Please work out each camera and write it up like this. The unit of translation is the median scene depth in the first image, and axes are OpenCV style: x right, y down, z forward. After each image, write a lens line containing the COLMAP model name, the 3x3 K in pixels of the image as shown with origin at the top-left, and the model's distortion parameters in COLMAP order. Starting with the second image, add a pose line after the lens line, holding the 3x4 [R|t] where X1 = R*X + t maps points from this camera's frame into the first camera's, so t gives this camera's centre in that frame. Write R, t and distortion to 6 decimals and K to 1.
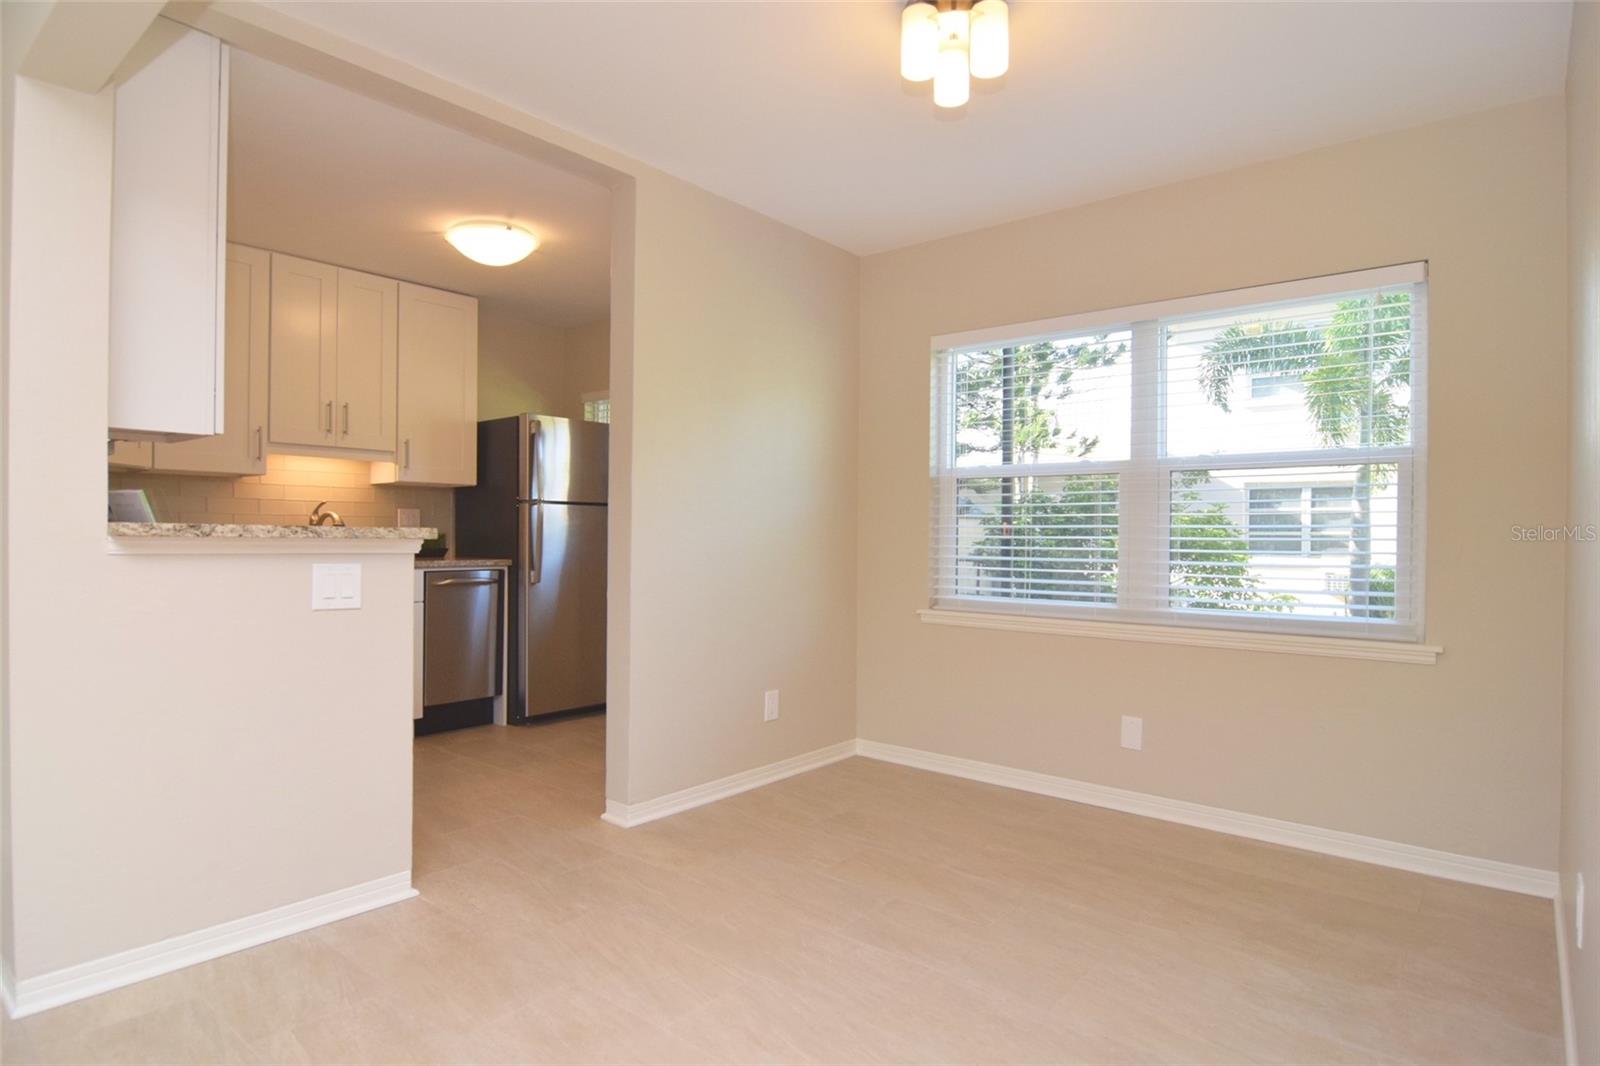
lens RADIAL K [[900.8, 0, 800.0], [0, 900.8, 533.0], [0, 0, 1]] dist [-0.074321, -0.000062]
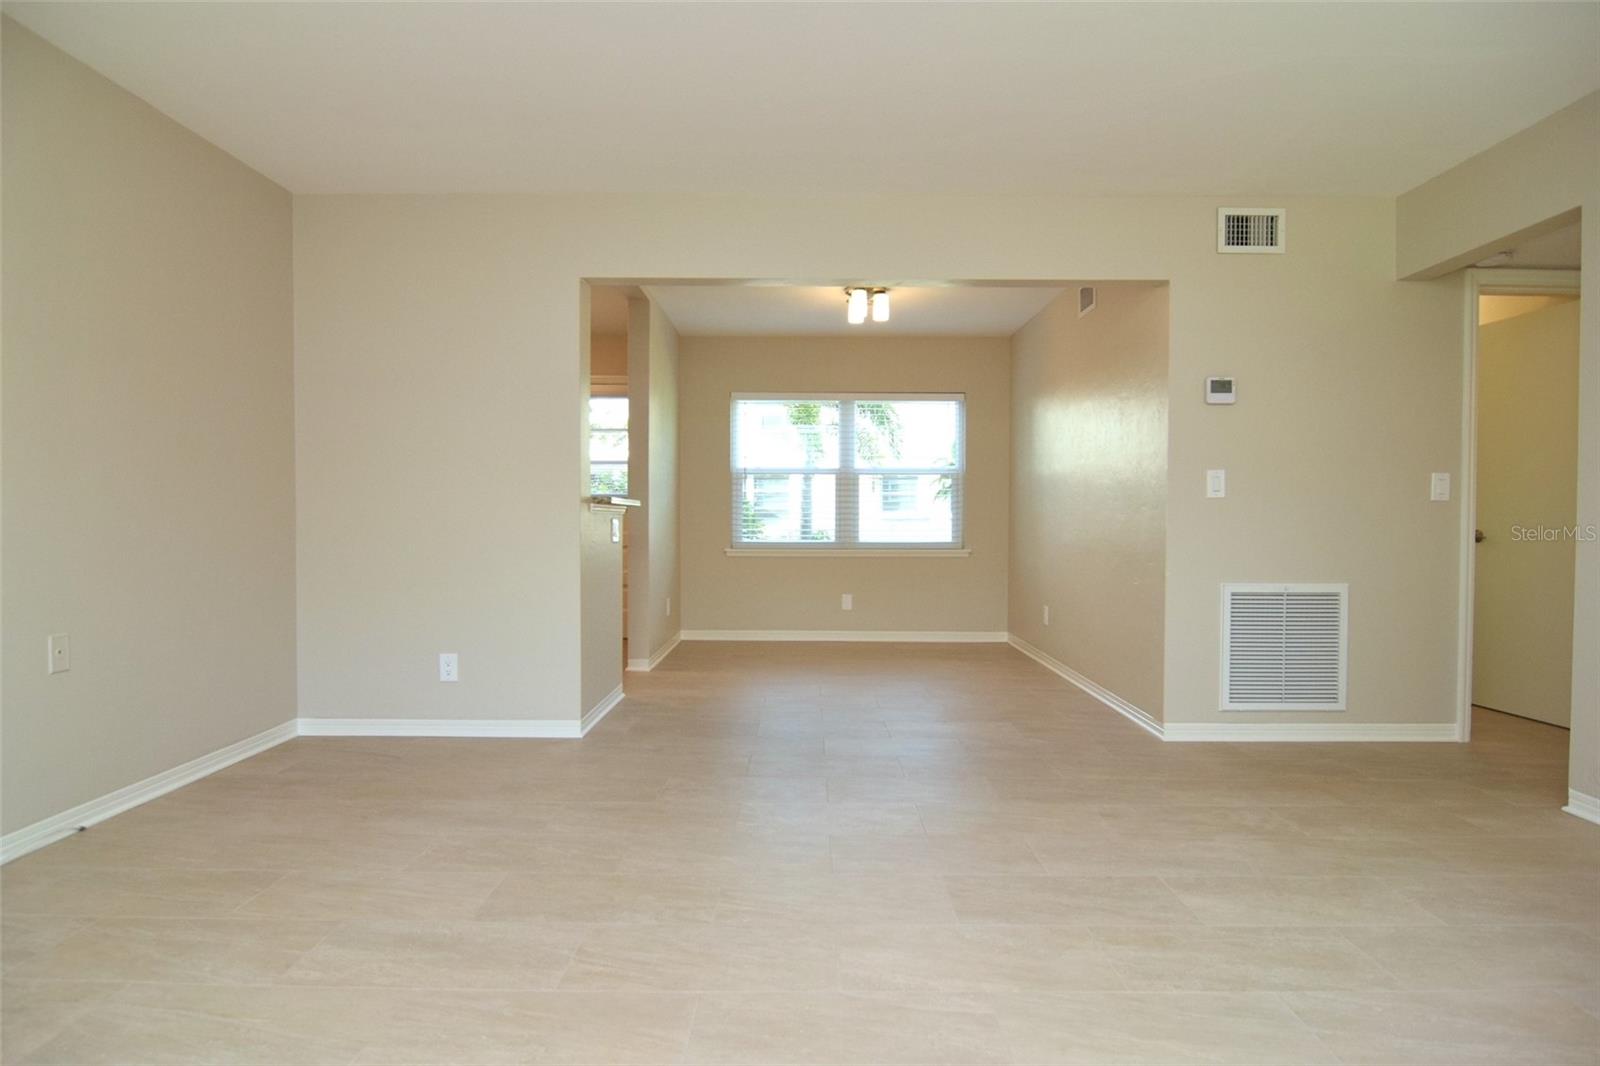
lens RADIAL K [[877.6, 0, 800.0], [0, 877.6, 533.0], [0, 0, 1]] dist [-0.092597, 0.000040]
pose [[0.776331, -0.014927, 0.630149, -0.841478], [-0.003968, 0.999584, 0.028566, 0.004529], [-0.630313, -0.024677, 0.775949, -0.433478]]
